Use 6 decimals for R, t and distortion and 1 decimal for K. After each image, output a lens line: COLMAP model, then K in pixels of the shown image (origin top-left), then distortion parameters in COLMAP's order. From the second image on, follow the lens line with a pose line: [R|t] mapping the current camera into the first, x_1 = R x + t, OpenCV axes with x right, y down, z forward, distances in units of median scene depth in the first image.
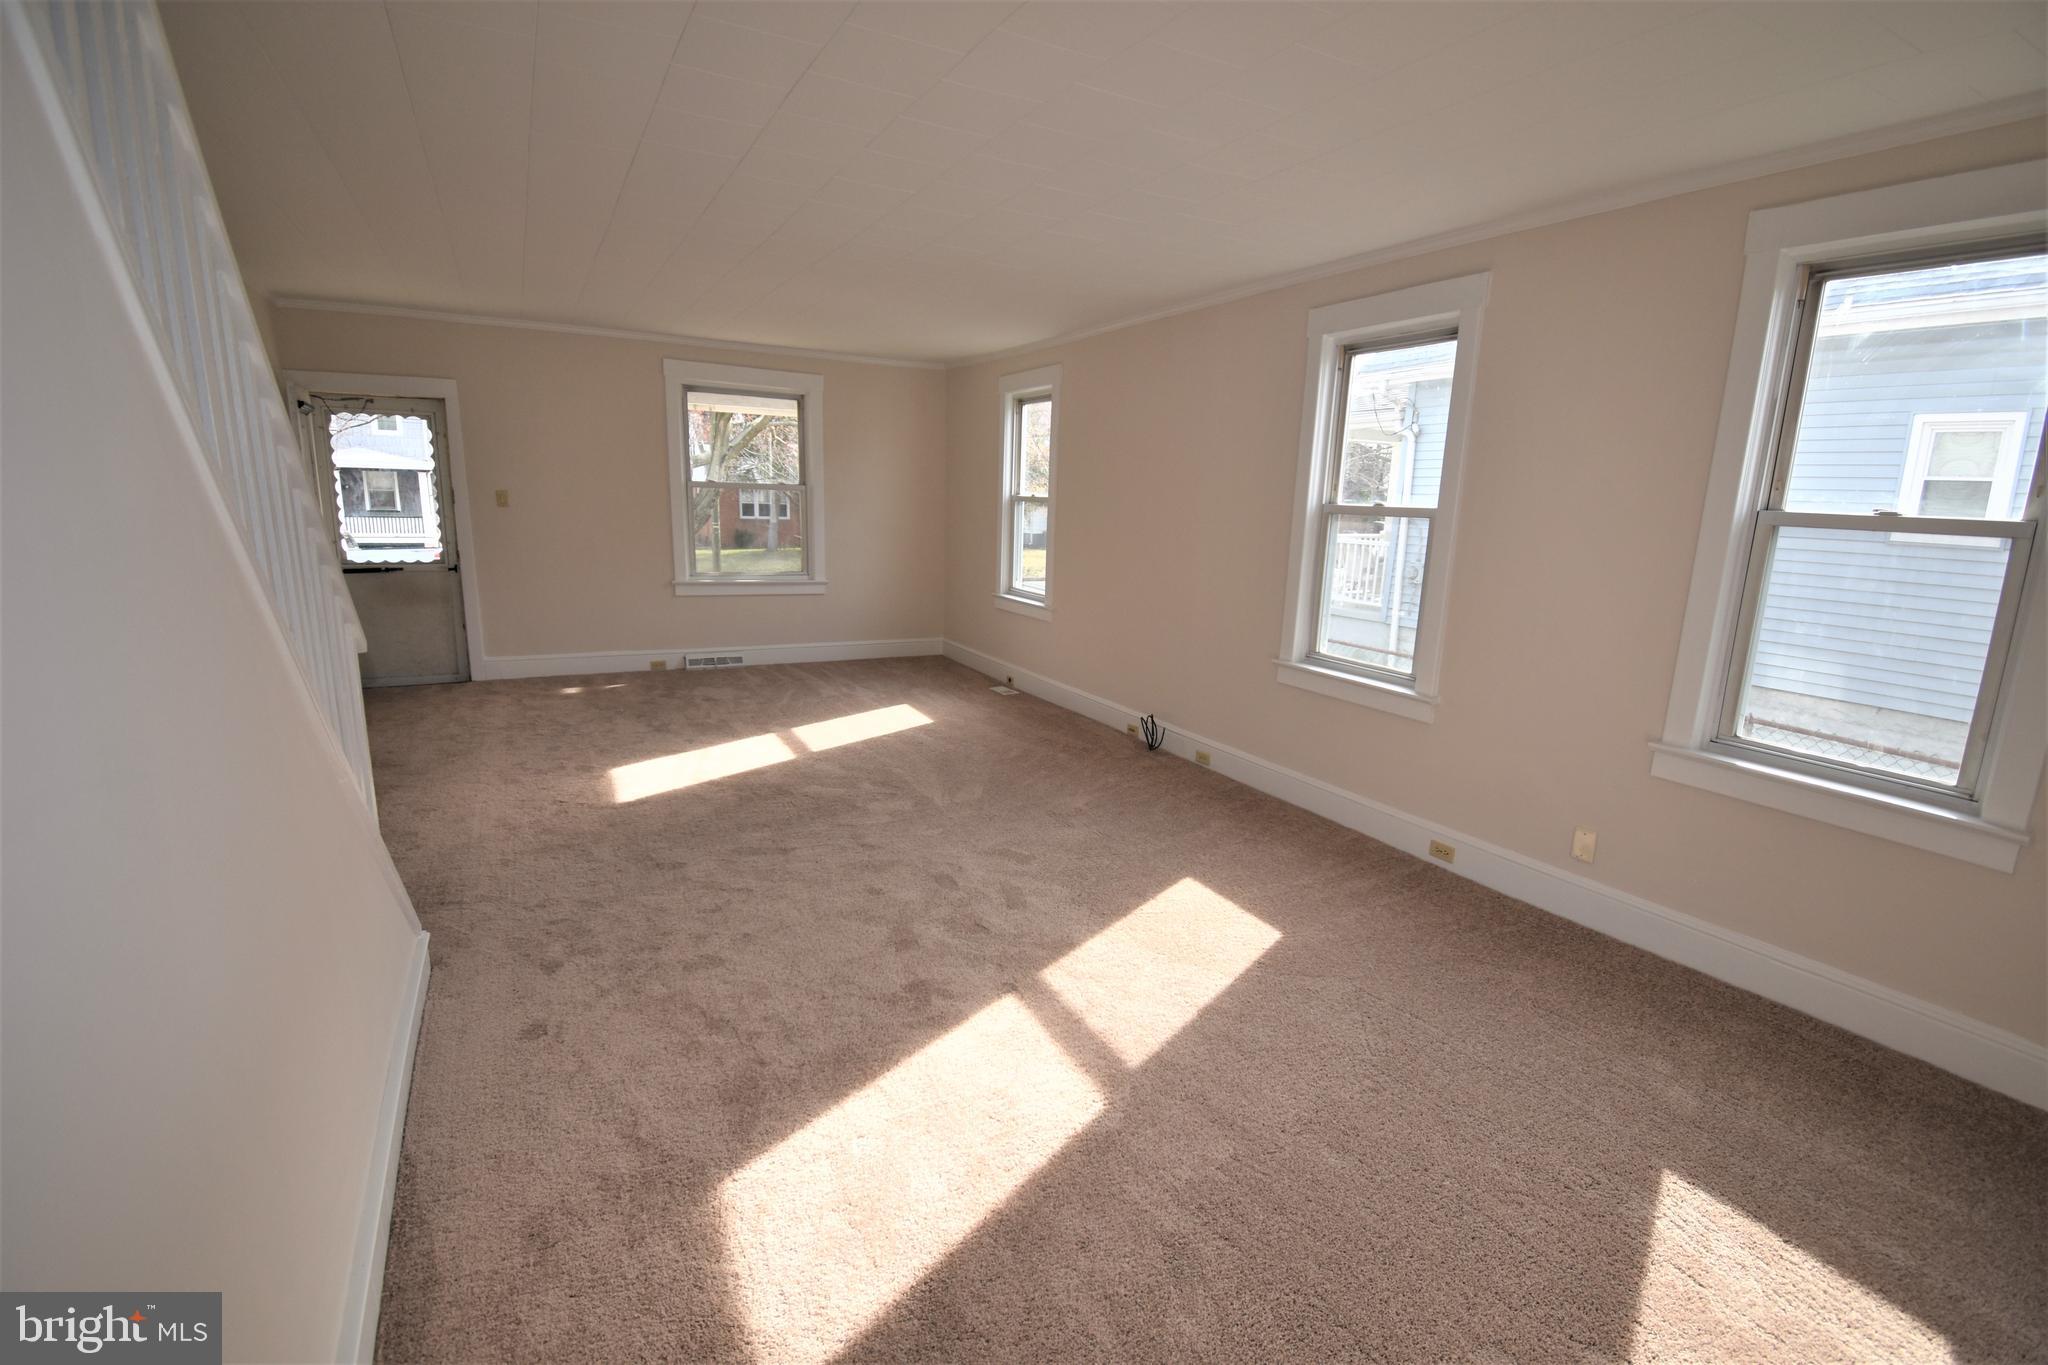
lens RADIAL K [[903.3, 0, 1032.2], [0, 903.3, 683.8], [0, 0, 1]] dist [-0.000071, -0.014001]
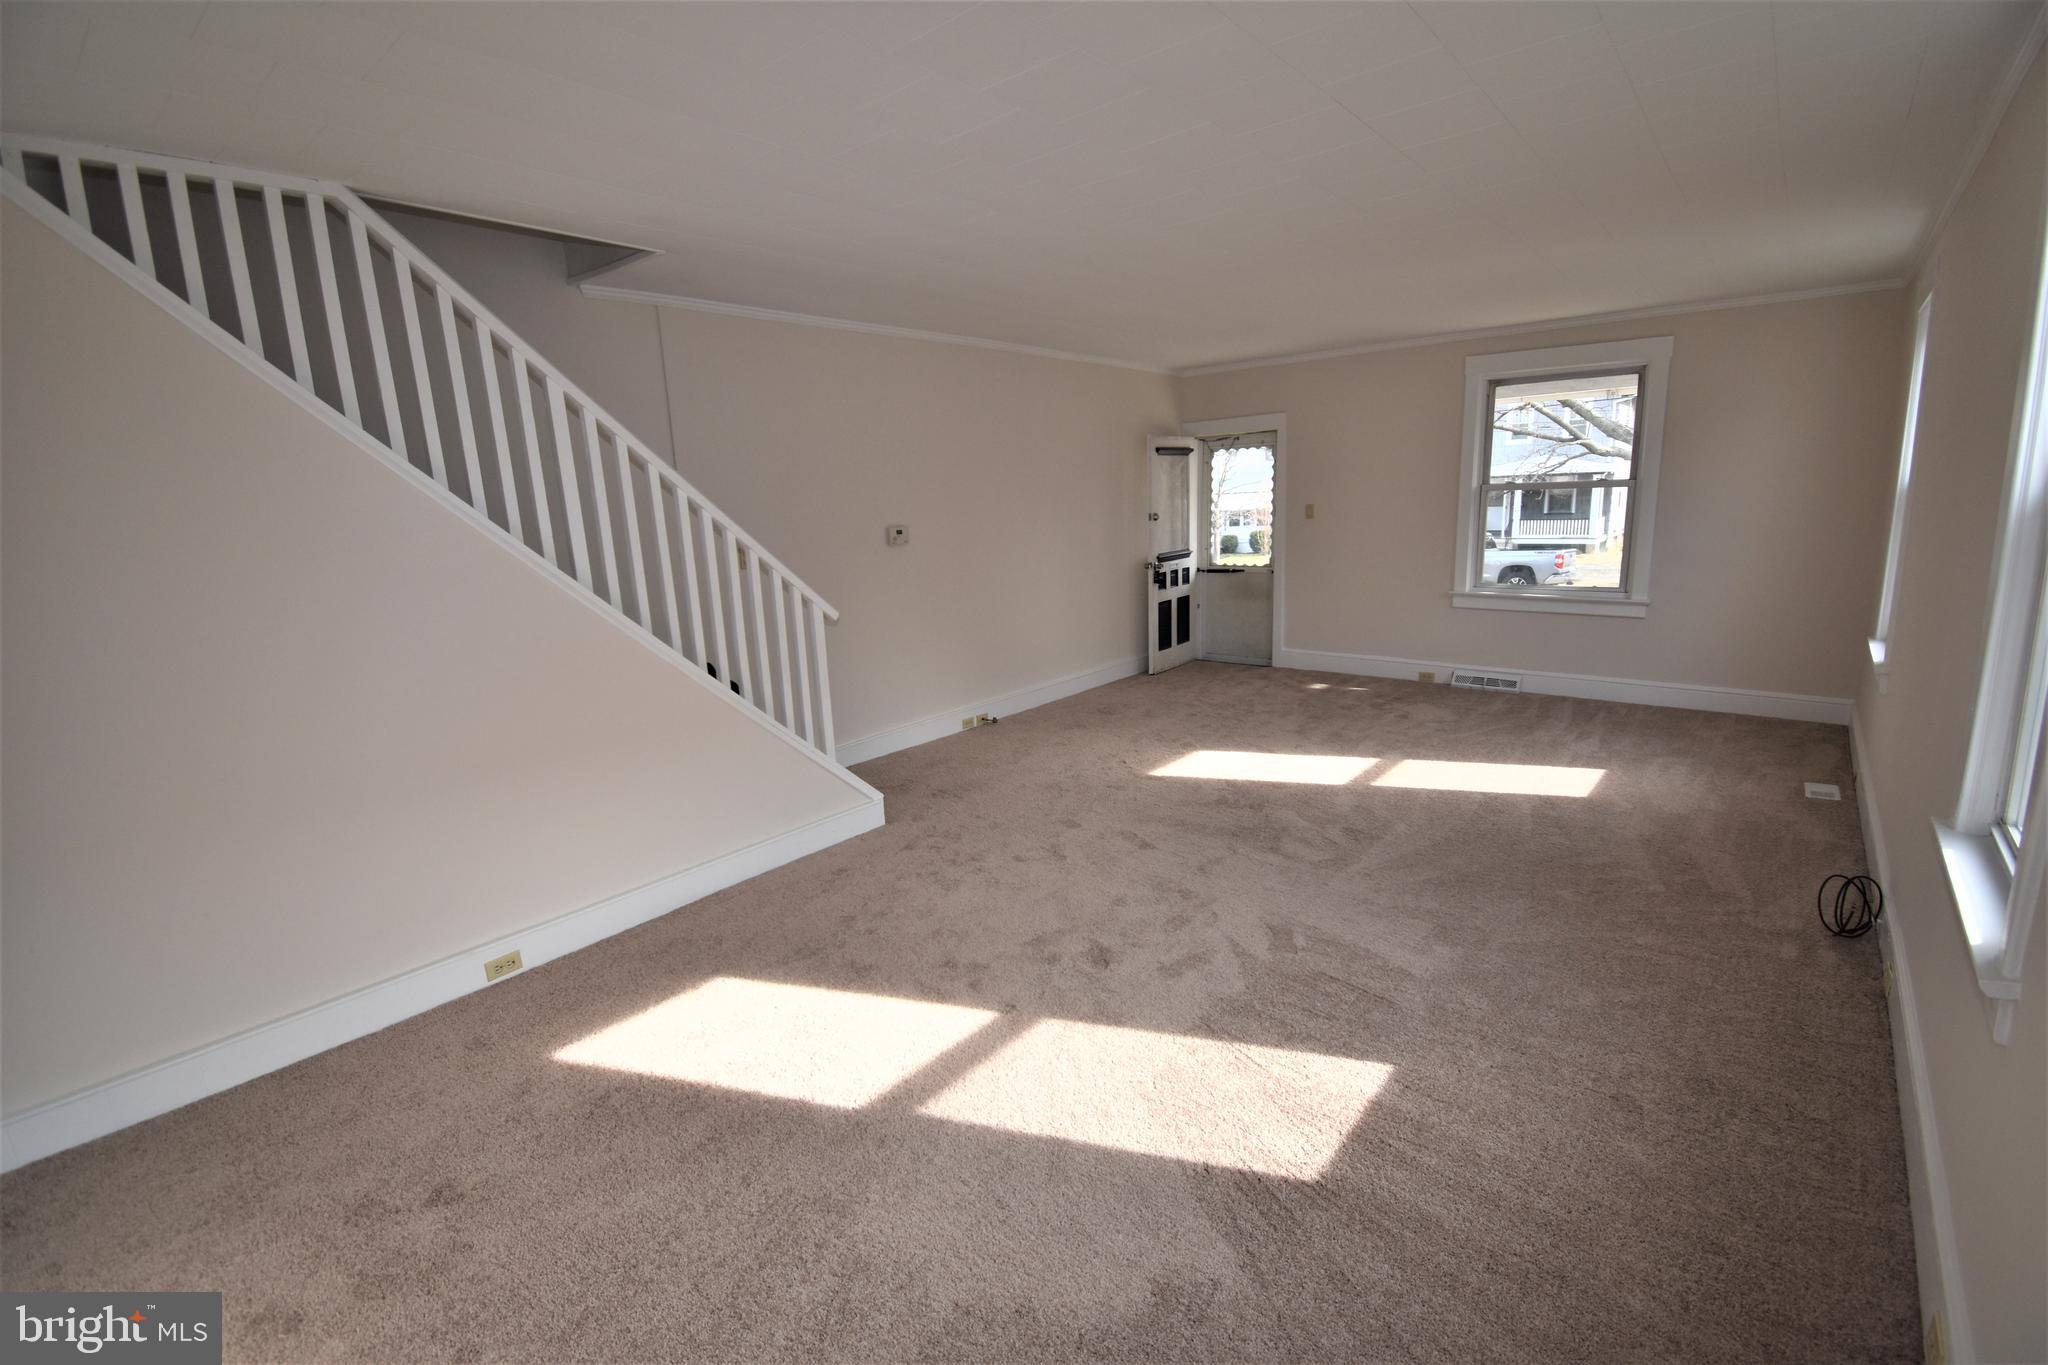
lens RADIAL K [[903.3, 0, 1022.7], [0, 903.3, 686.8], [0, 0, 1]] dist [-0.000071, -0.014001]
pose [[0.344237, 0.147060, -0.927294, 0.445195], [-0.143479, 0.984296, 0.102837, -0.062240], [0.927855, 0.097647, 0.359931, 0.323775]]
